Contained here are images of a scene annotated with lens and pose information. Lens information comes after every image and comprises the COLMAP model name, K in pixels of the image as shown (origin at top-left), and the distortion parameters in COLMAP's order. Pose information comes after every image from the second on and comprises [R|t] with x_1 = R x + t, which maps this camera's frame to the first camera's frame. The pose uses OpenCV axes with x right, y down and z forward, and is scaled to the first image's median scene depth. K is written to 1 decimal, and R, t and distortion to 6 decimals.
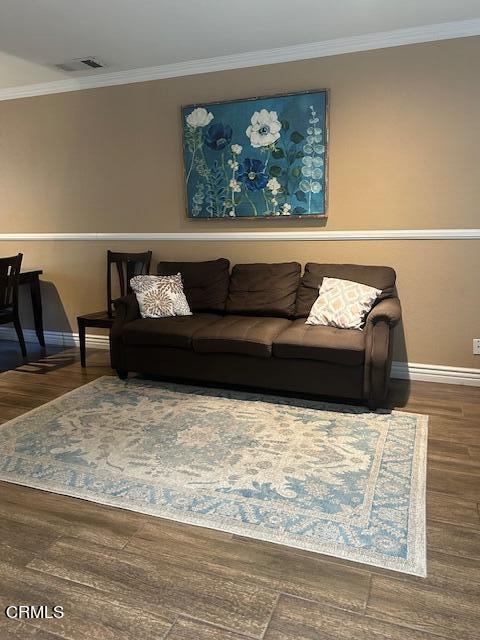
lens RADIAL K [[482.8, 0, 240.0], [0, 482.8, 320.0], [0, 0, 1]] dist [0.071567, -0.091036]
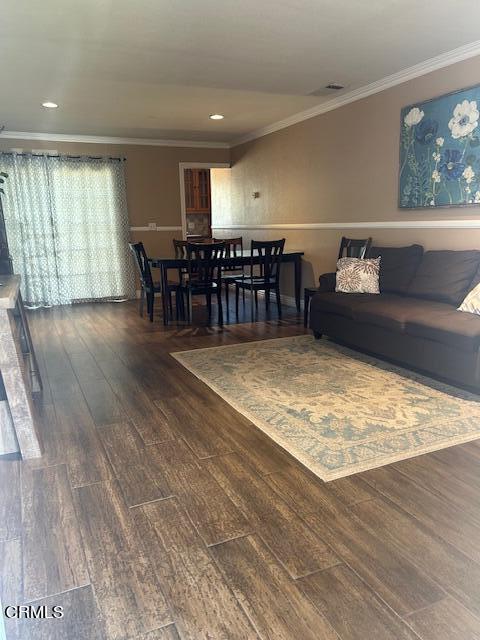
lens RADIAL K [[482.8, 0, 240.0], [0, 482.8, 320.0], [0, 0, 1]] dist [0.071567, -0.091036]
pose [[0.714537, 0.138327, -0.685786, 0.543170], [-0.132964, 0.989242, 0.060998, 0.028275], [0.686846, 0.047599, 0.725243, -0.057635]]
